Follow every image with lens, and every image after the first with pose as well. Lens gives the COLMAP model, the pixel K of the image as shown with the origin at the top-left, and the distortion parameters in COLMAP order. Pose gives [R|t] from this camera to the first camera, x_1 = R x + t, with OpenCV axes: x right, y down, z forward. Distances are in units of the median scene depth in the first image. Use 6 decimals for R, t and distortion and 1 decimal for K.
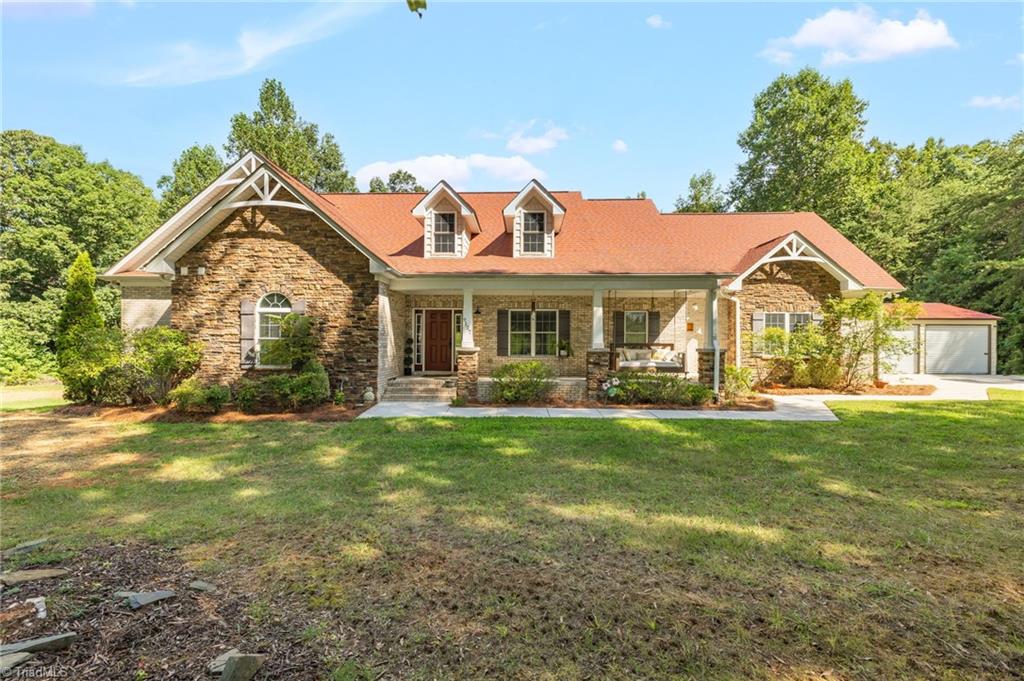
lens RADIAL K [[434.4, 0, 509.8], [0, 434.4, 342.7], [0, 0, 1]] dist [-0.000571, 0.000159]
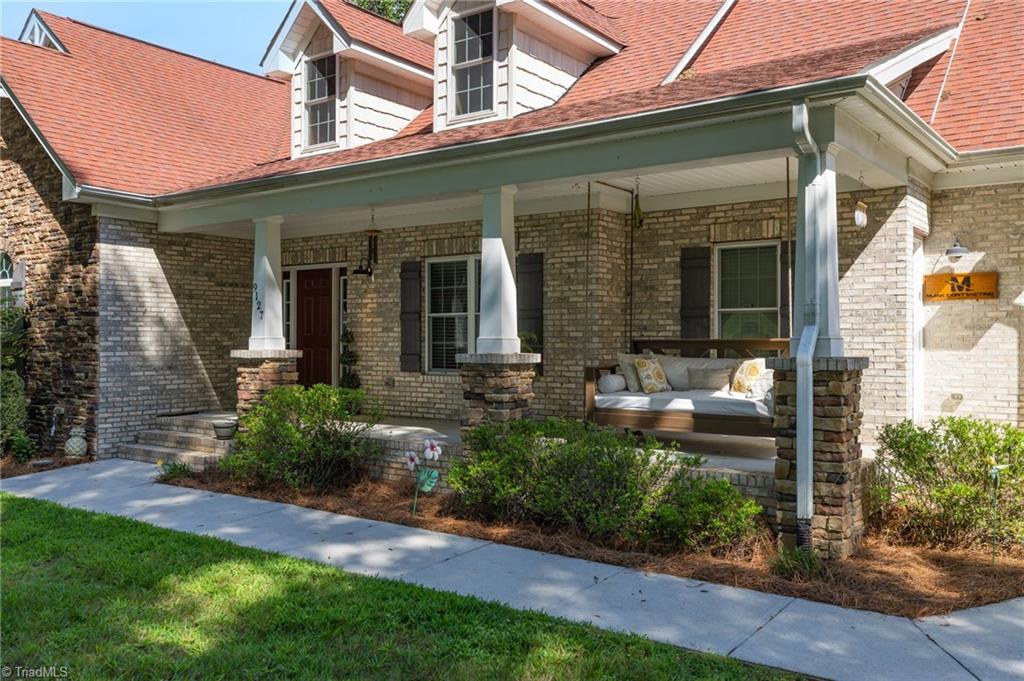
lens RADIAL K [[828.1, 0, 508.6], [0, 828.1, 343.7], [0, 0, 1]] dist [-0.003865, 0.000466]
pose [[0.832056, -0.000803, -0.554691, 0.508616], [0.000626, 1.000000, -0.000508, 0.004176], [0.554692, 0.000075, 0.832056, 0.391458]]
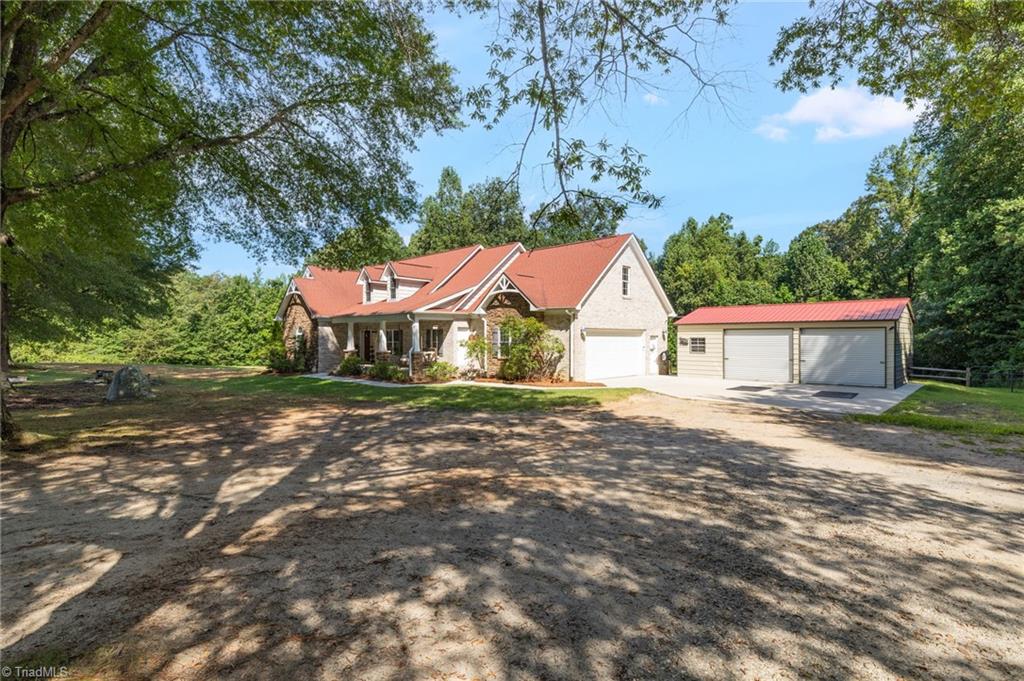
lens RADIAL K [[483.1, 0, 509.5], [0, 483.1, 338.3], [0, 0, 1]] dist [-0.002112, -0.000517]
pose [[0.747380, -0.006461, -0.664365, 1.825721], [0.001341, 0.999965, -0.008216, -0.020594], [0.664395, 0.005249, 0.747363, -0.220977]]
